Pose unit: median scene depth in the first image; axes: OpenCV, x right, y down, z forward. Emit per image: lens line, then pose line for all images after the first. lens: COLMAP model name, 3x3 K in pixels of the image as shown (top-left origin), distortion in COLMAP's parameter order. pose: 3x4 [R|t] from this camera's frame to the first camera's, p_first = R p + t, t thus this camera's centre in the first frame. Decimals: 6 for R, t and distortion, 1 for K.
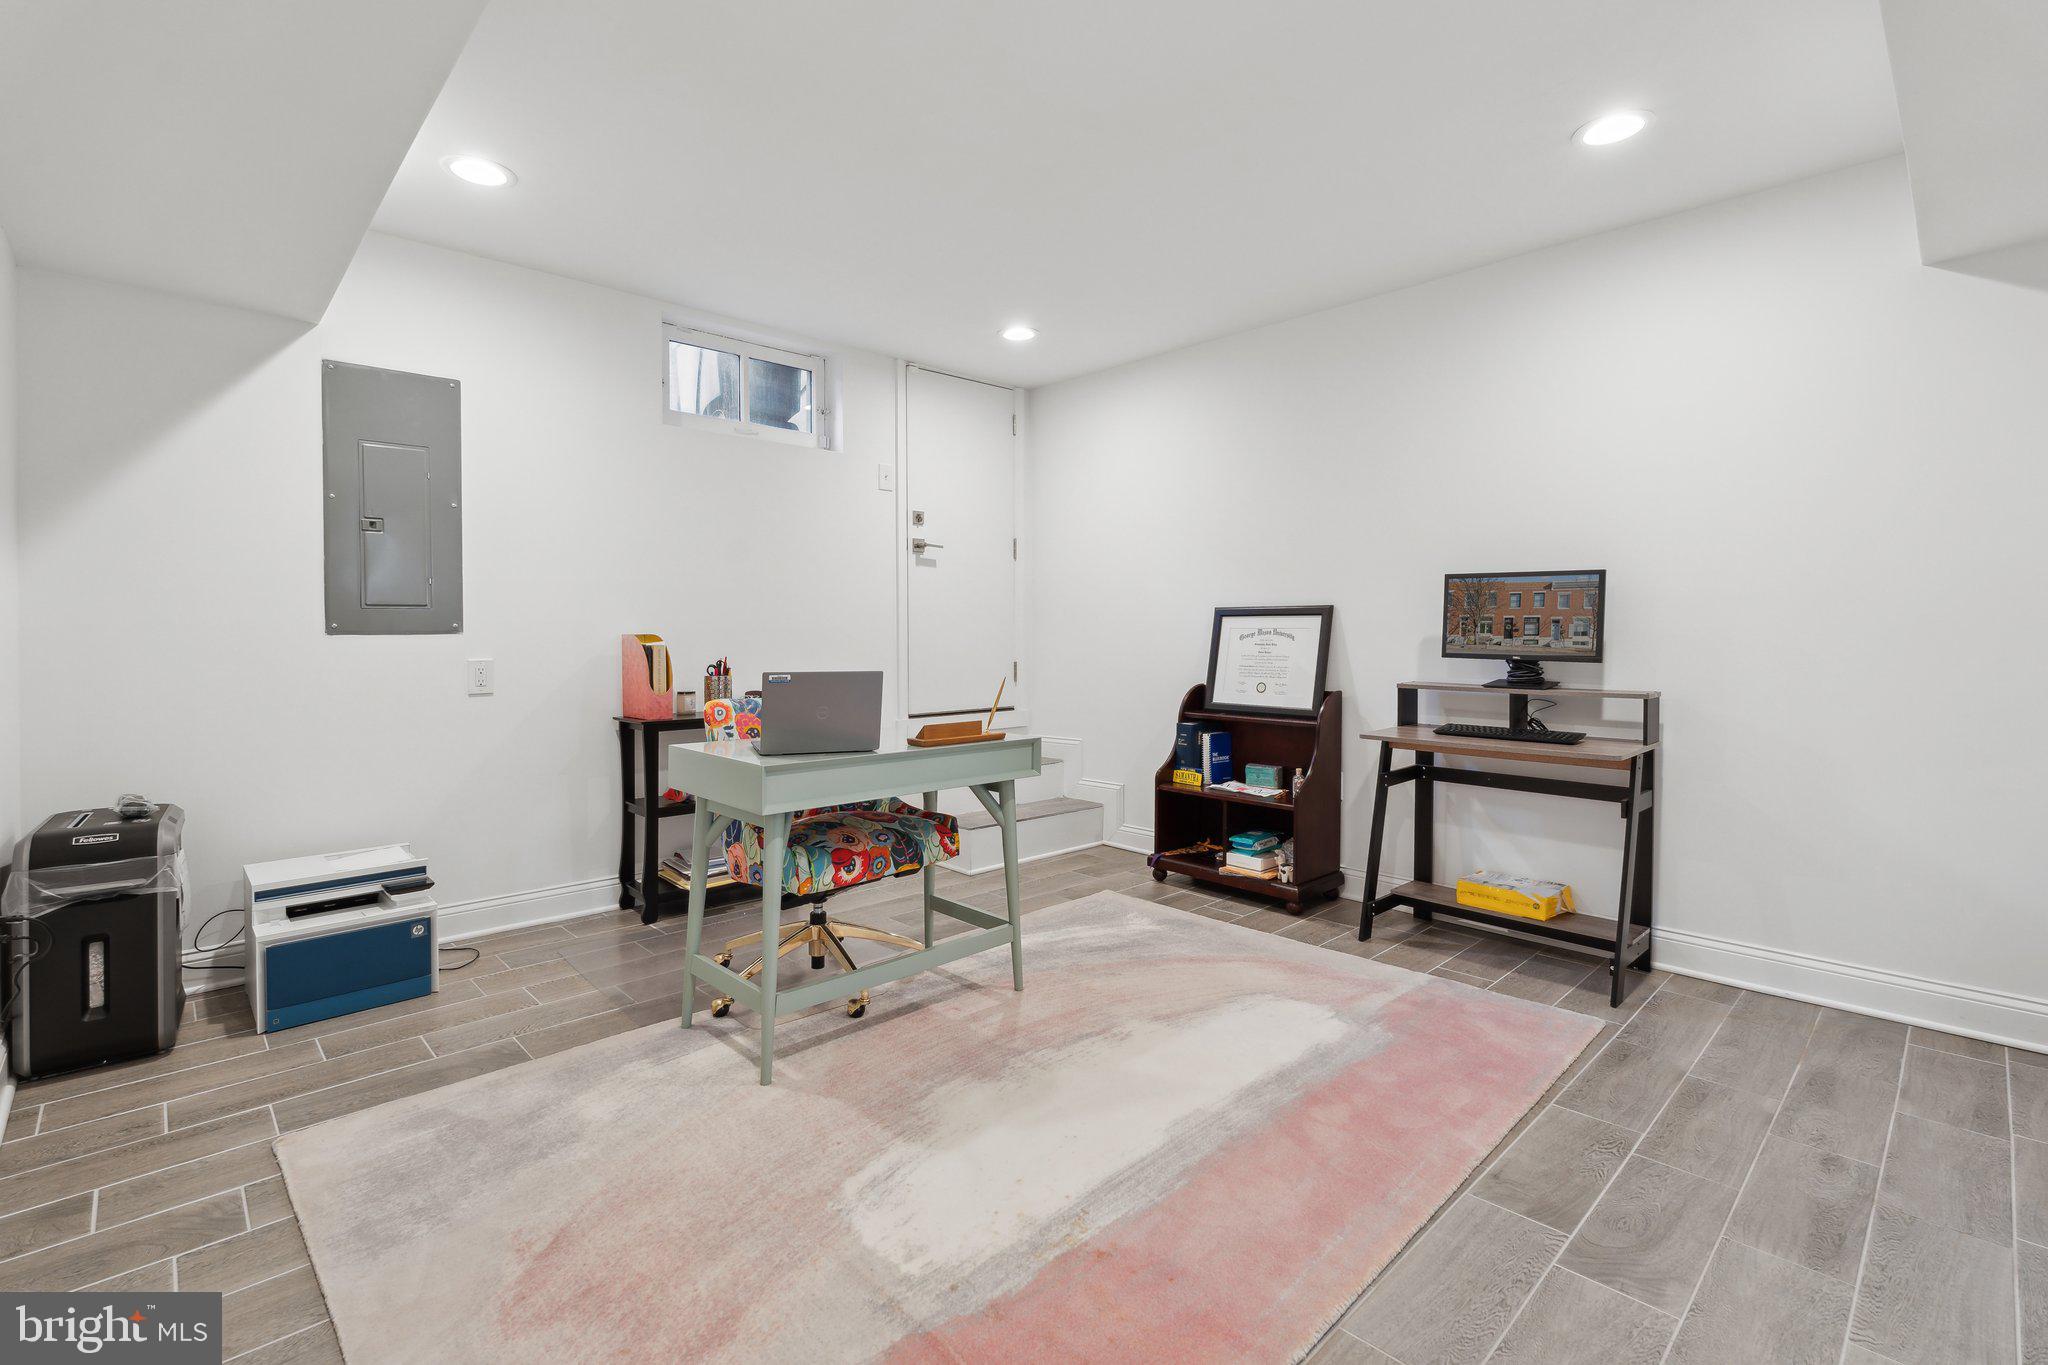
lens RADIAL K [[932.4, 0, 1021.9], [0, 932.4, 631.6], [0, 0, 1]] dist [-0.000018, 0.000195]
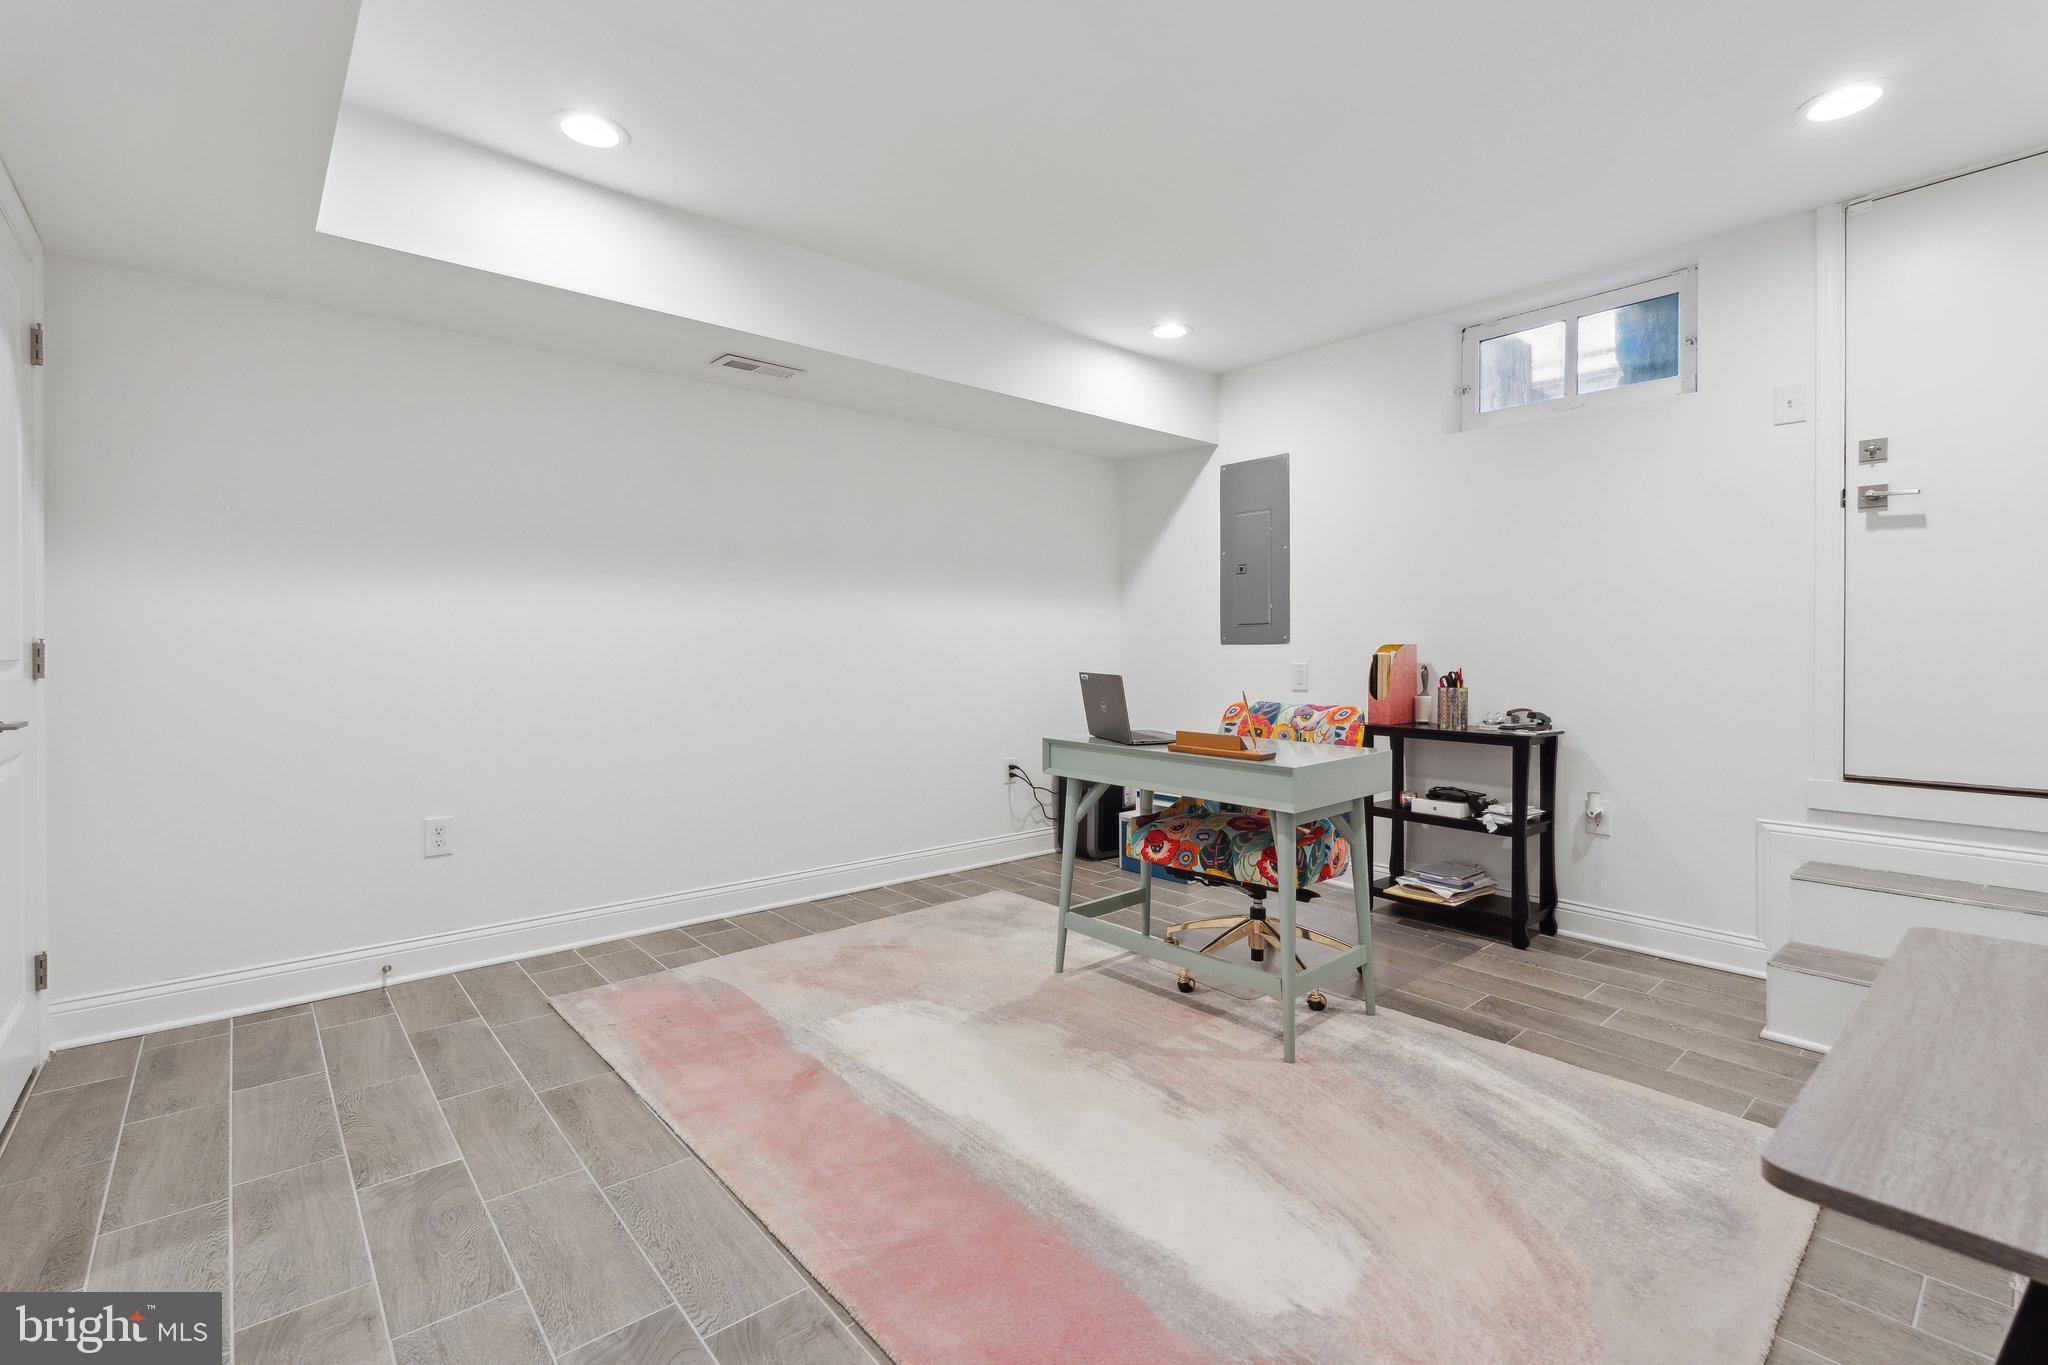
lens RADIAL K [[924.6, 0, 1016.4], [0, 924.6, 653.7], [0, 0, 1]] dist [-0.000200, -0.000102]
pose [[-0.060347, 0.007212, -0.998151, 0.925124], [0.000641, 0.999974, 0.007186, 0.007602], [0.998177, -0.000206, -0.060350, 0.875272]]
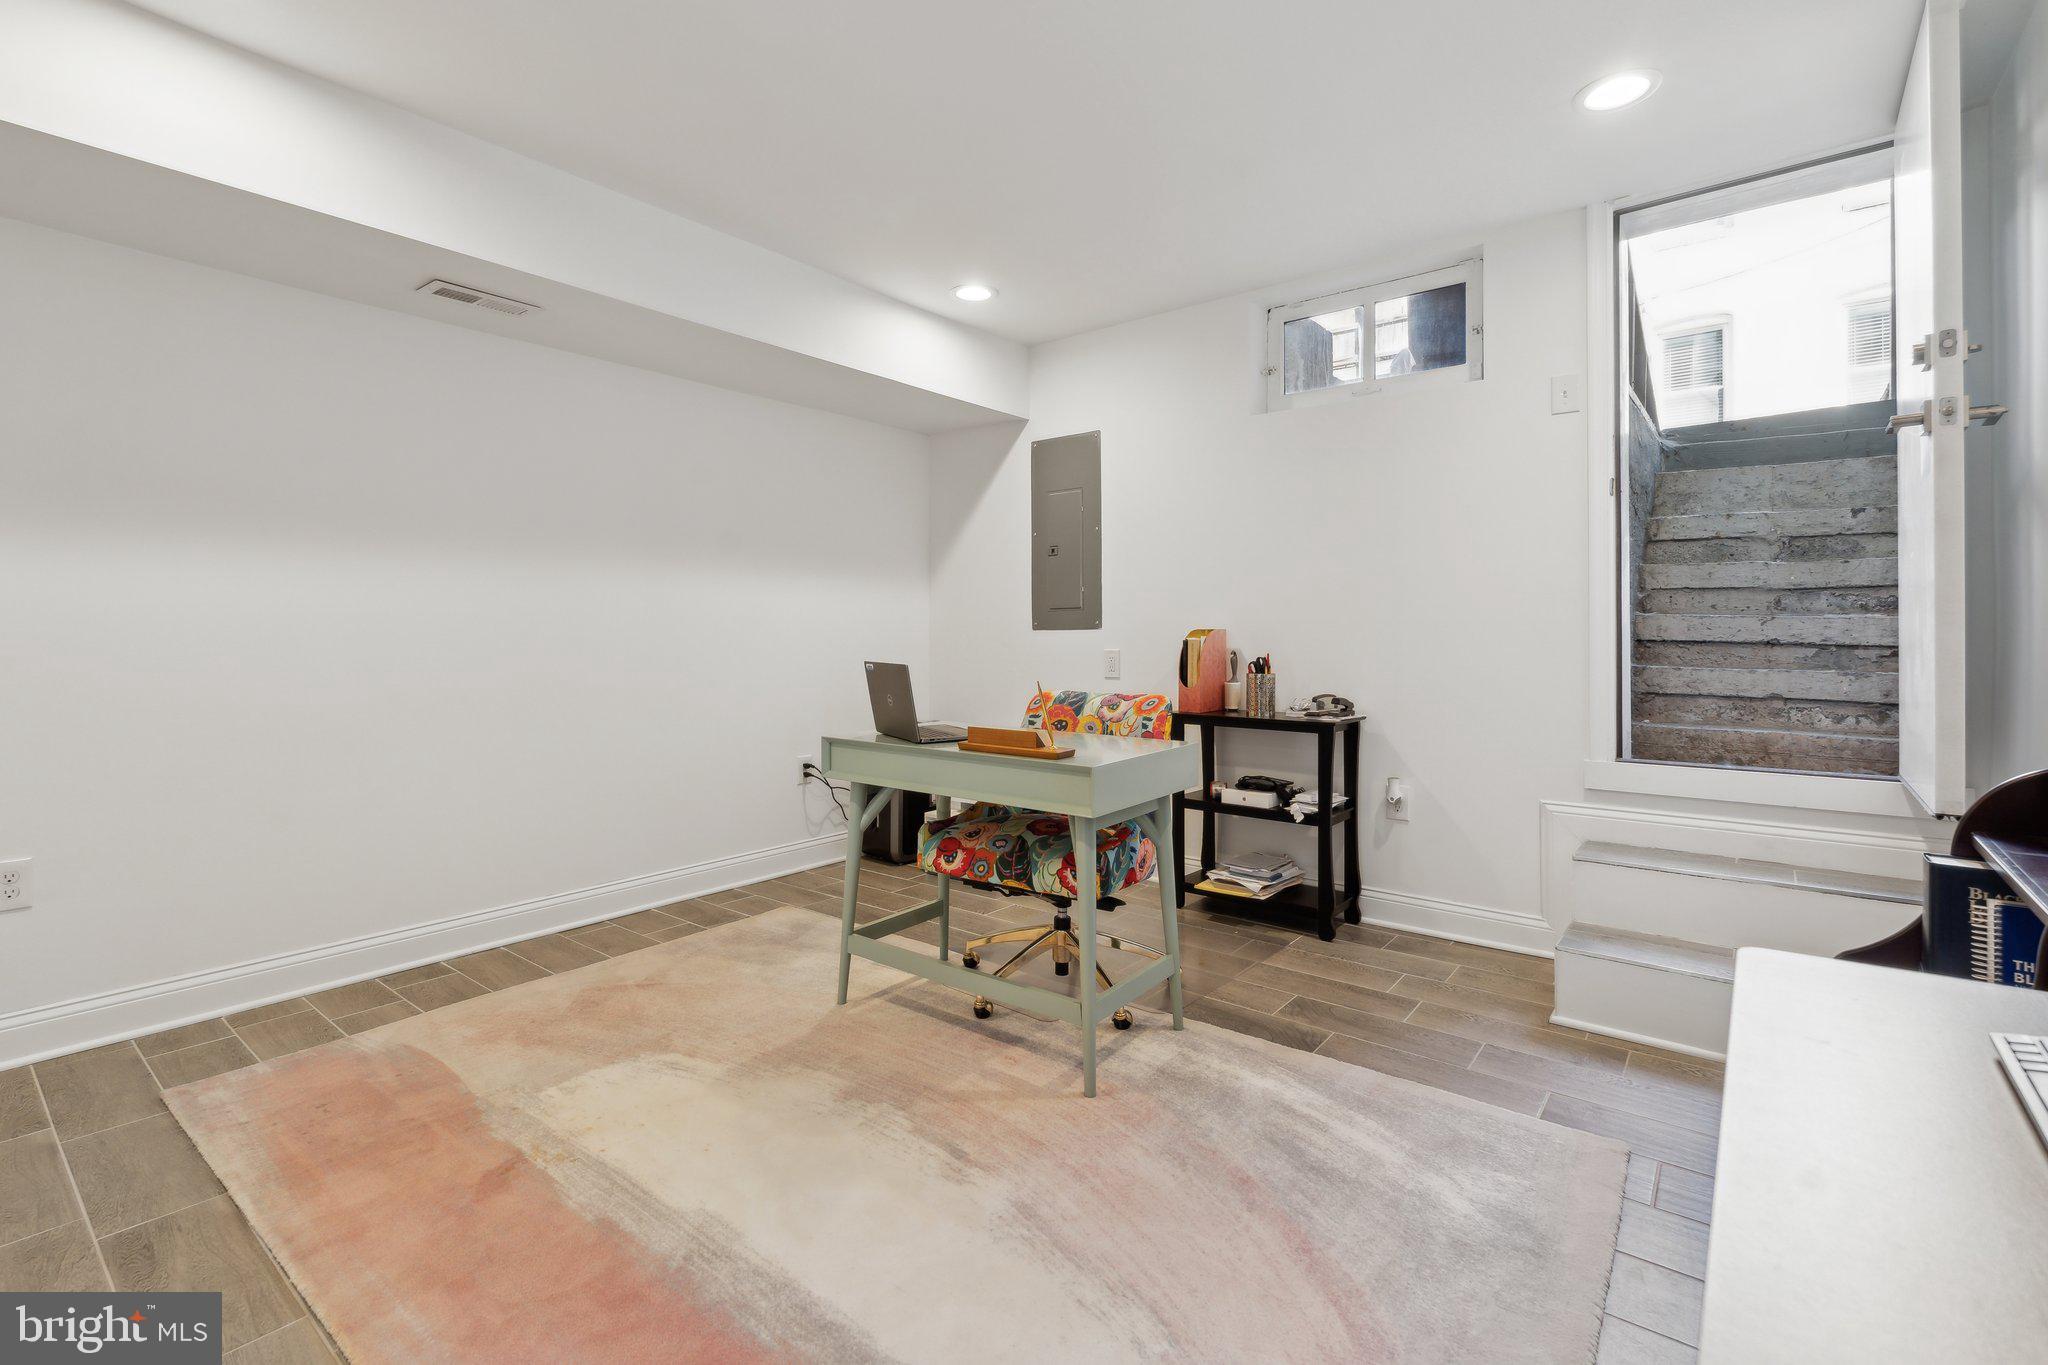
lens RADIAL K [[932.4, 0, 1021.9], [0, 932.4, 631.6], [0, 0, 1]] dist [-0.000018, 0.000195]
pose [[0.125176, -0.001989, -0.992133, 0.810207], [0.003379, 0.999993, -0.001578, 0.008371], [0.992129, -0.003155, 0.125181, 0.928239]]
